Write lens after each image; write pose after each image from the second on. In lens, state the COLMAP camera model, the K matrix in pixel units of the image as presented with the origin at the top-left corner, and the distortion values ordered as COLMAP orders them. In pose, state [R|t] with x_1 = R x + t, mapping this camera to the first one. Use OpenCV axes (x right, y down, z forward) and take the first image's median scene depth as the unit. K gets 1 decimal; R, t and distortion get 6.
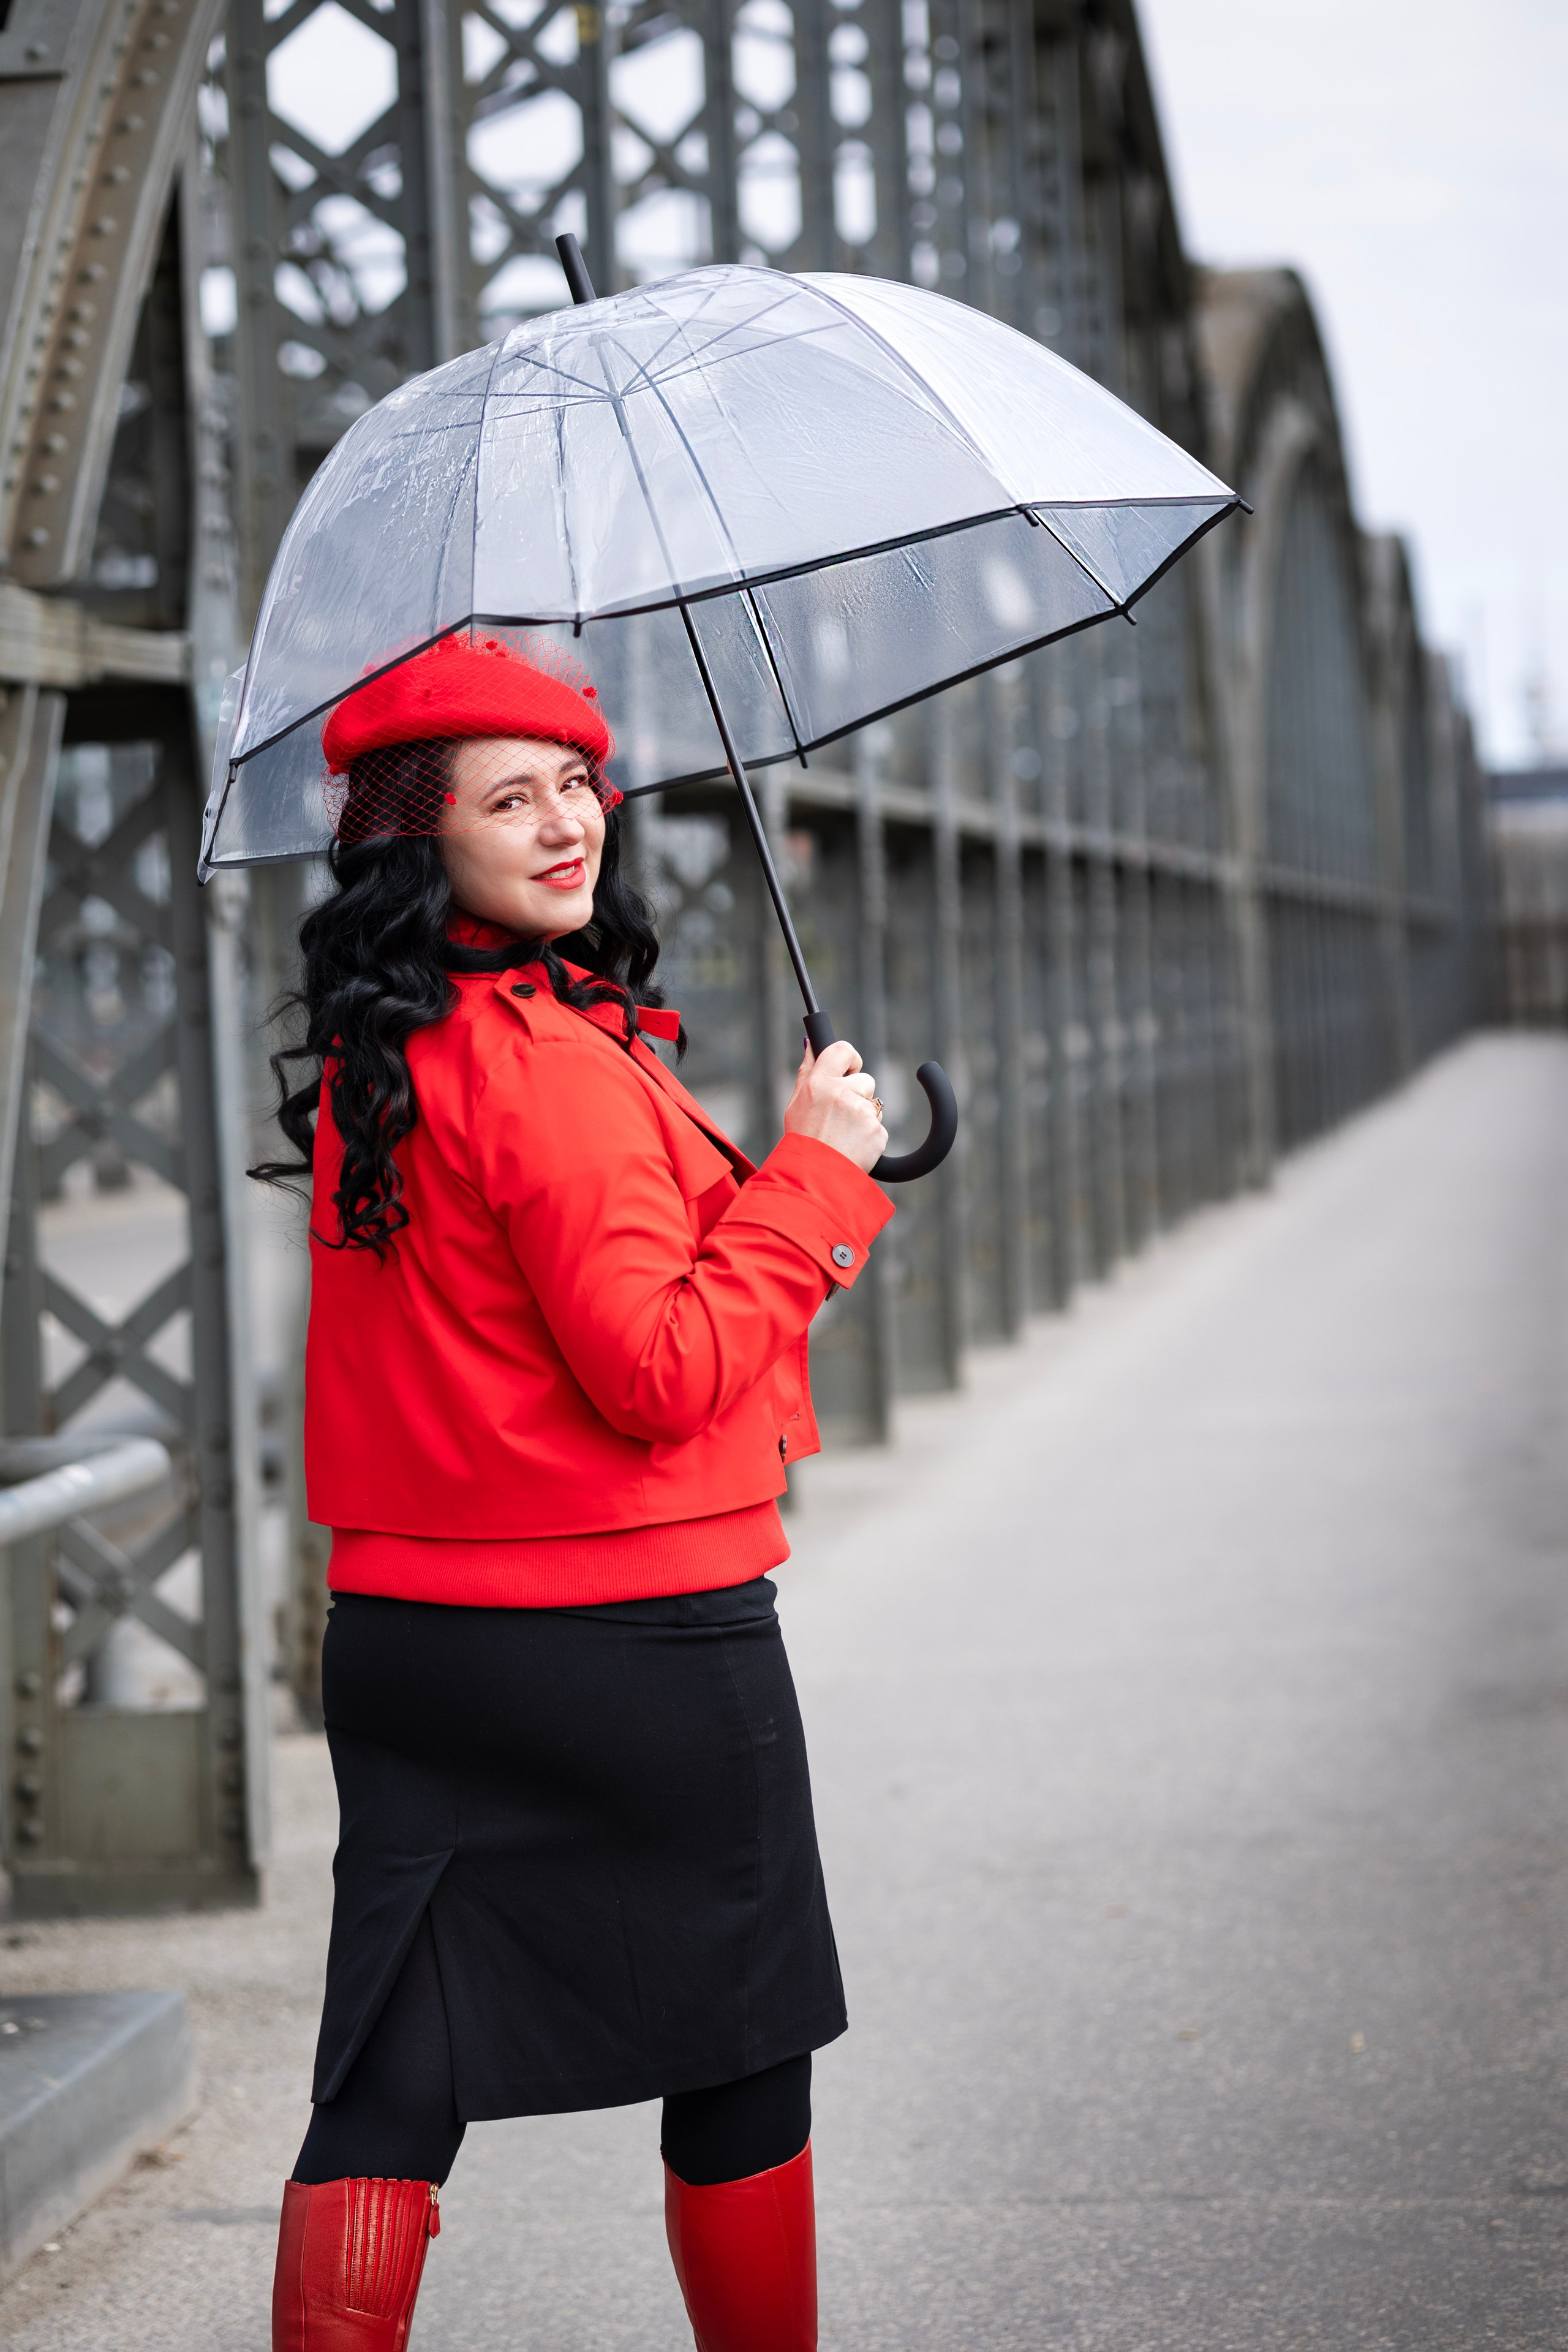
lens RADIAL K [[12212.4, 0, 784.0], [0, 12212.4, 1176.0], [0, 0, 1]] dist [-0.182882, -3.602084]
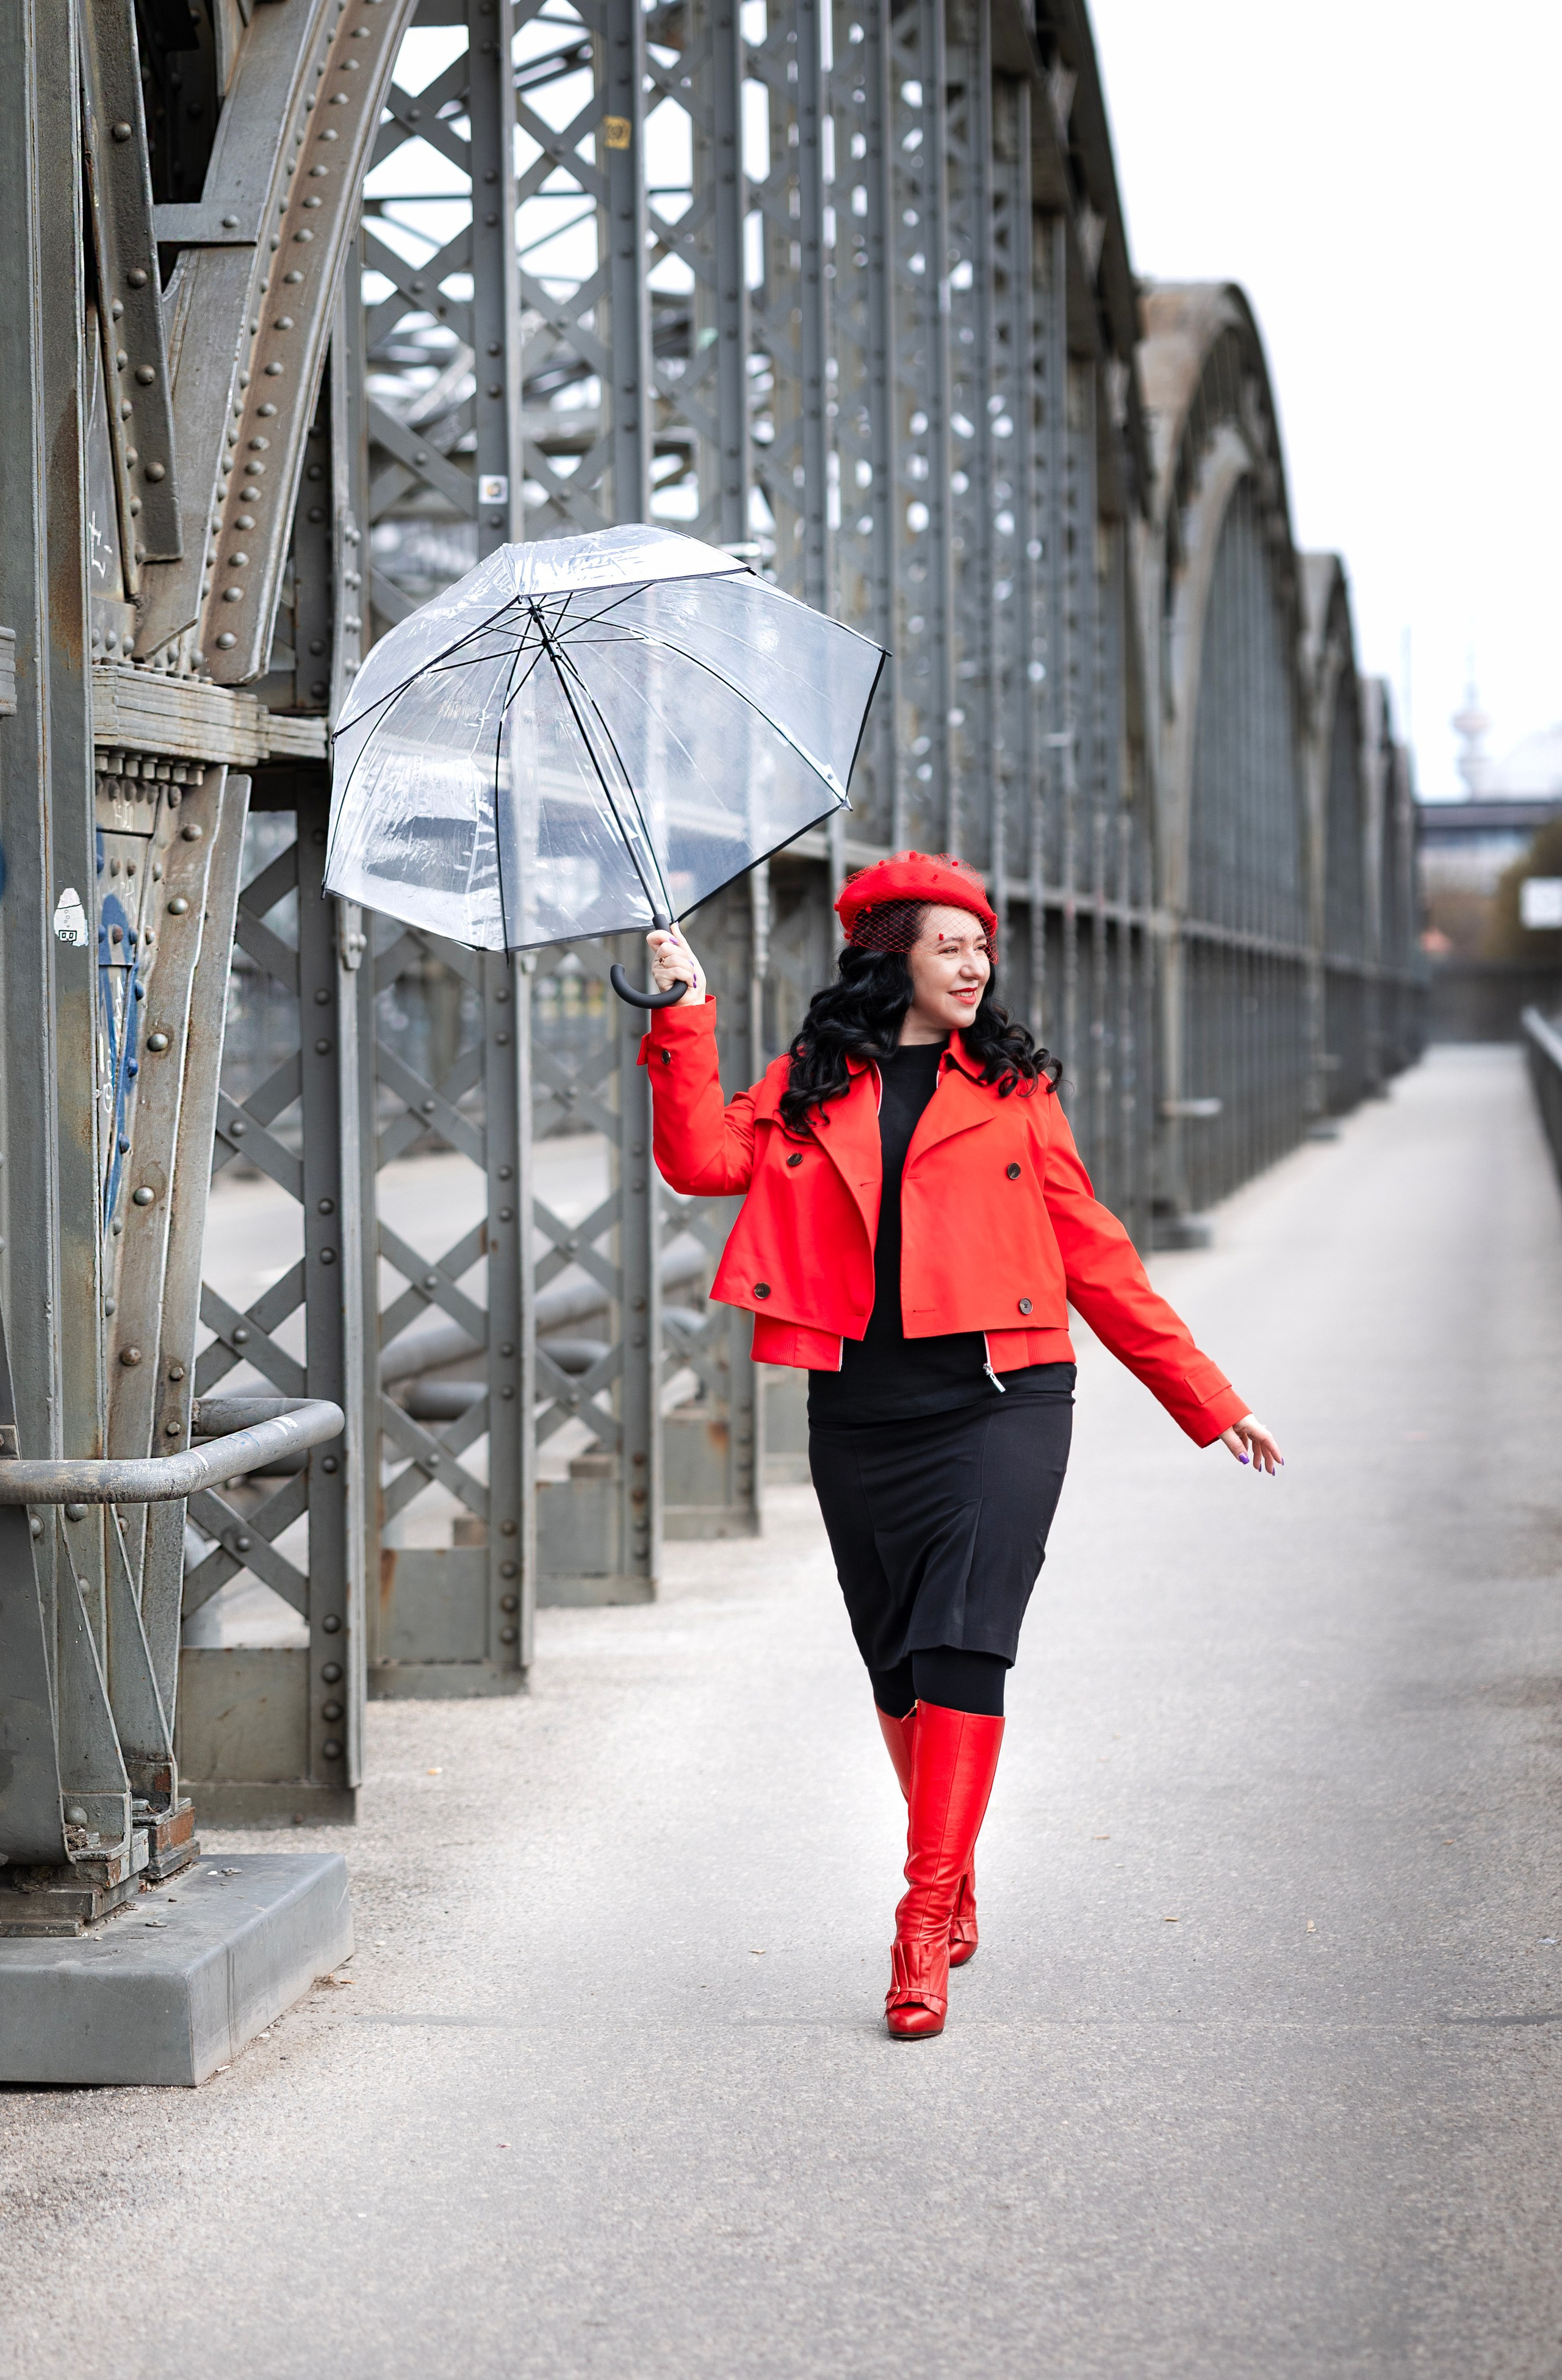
lens RADIAL K [[14337.4, 0, 781.0], [0, 14337.4, 1190.0], [0, 0, 1]] dist [-0.640558, -7.297955]
pose [[0.999384, 0.031912, 0.014634, -0.027827], [-0.031855, 0.999484, -0.004066, 0.005069], [-0.014757, 0.003598, 0.999885, -0.408060]]
